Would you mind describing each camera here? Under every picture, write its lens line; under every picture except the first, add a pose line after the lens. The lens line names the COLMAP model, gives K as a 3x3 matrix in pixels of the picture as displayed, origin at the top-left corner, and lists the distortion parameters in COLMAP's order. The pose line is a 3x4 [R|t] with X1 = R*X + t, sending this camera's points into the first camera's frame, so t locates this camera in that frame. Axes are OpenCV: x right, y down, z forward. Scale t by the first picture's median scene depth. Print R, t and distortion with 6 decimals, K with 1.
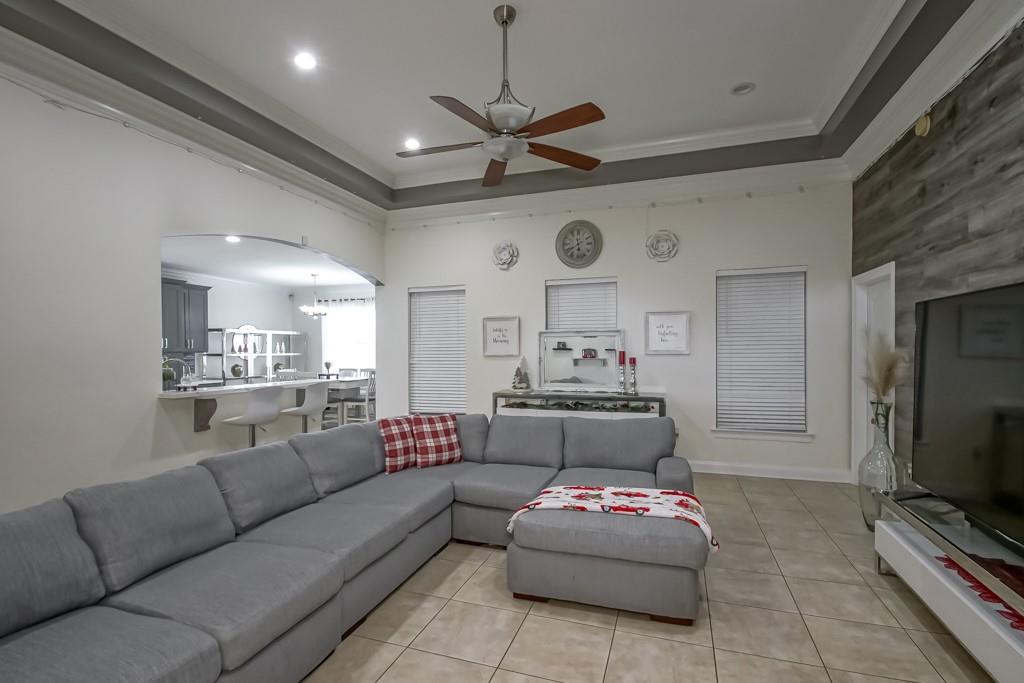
lens RADIAL K [[480.1, 0, 505.4], [0, 480.1, 353.9], [0, 0, 1]] dist [-0.001860, -0.000905]
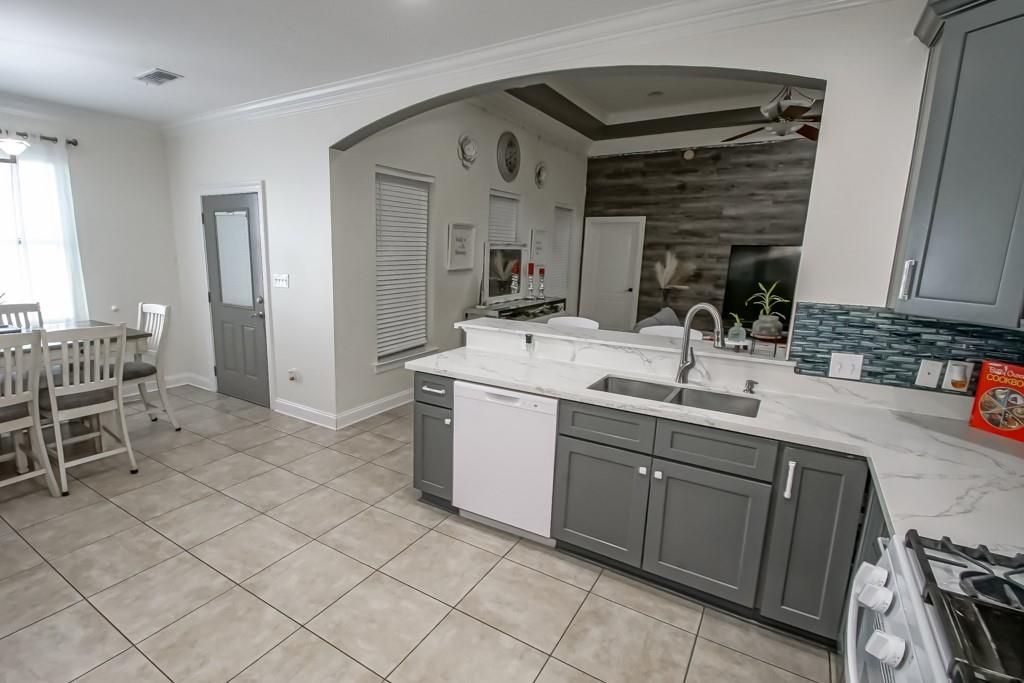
lens RADIAL K [[497.3, 0, 427.5], [0, 497.3, 342.9], [0, 0, 1]] dist [0.001393, -0.000005]
pose [[0.286716, -0.171350, 0.942567, -0.630138], [-0.011373, 0.983196, 0.182196, -0.020329], [-0.957948, -0.062958, 0.279949, 0.551713]]
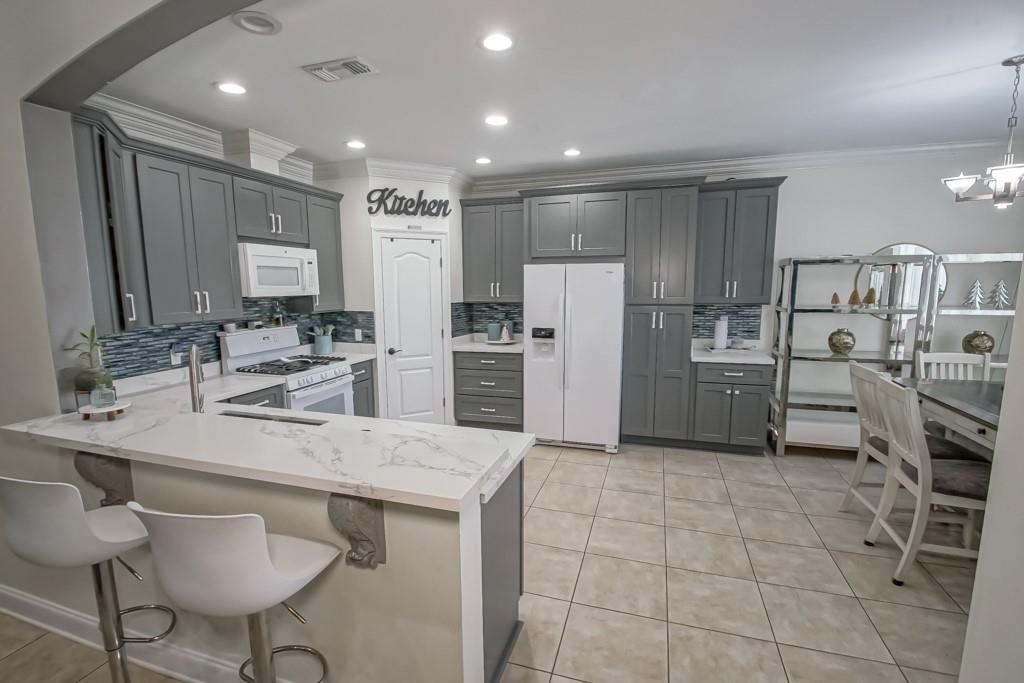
lens RADIAL K [[466.4, 0, 498.5], [0, 466.4, 349.0], [0, 0, 1]] dist [-0.000728, -0.000348]
pose [[0.012282, 0.131122, -0.991290, -0.092668], [0.003702, 0.991352, 0.131176, -0.021341], [0.999918, -0.005281, 0.011691, 0.635004]]
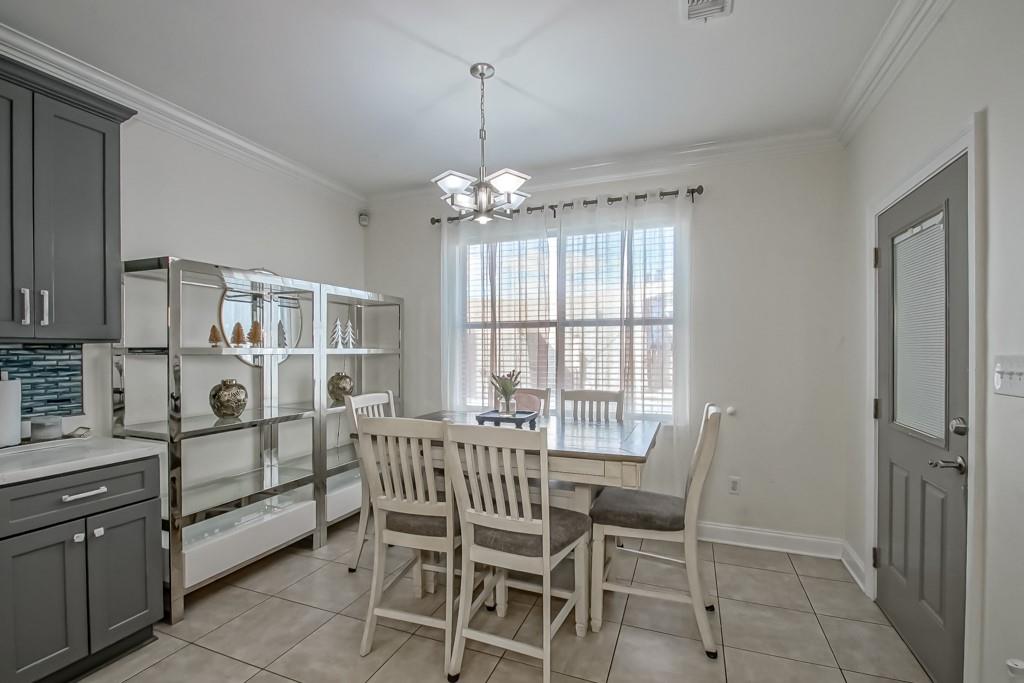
lens RADIAL K [[480.1, 0, 505.4], [0, 480.1, 353.9], [0, 0, 1]] dist [-0.001860, -0.000905]
pose [[0.999026, -0.002373, -0.044066, -0.350692], [0.002495, 0.999993, 0.002716, 0.002955], [0.044059, -0.002824, 0.999025, 0.670889]]
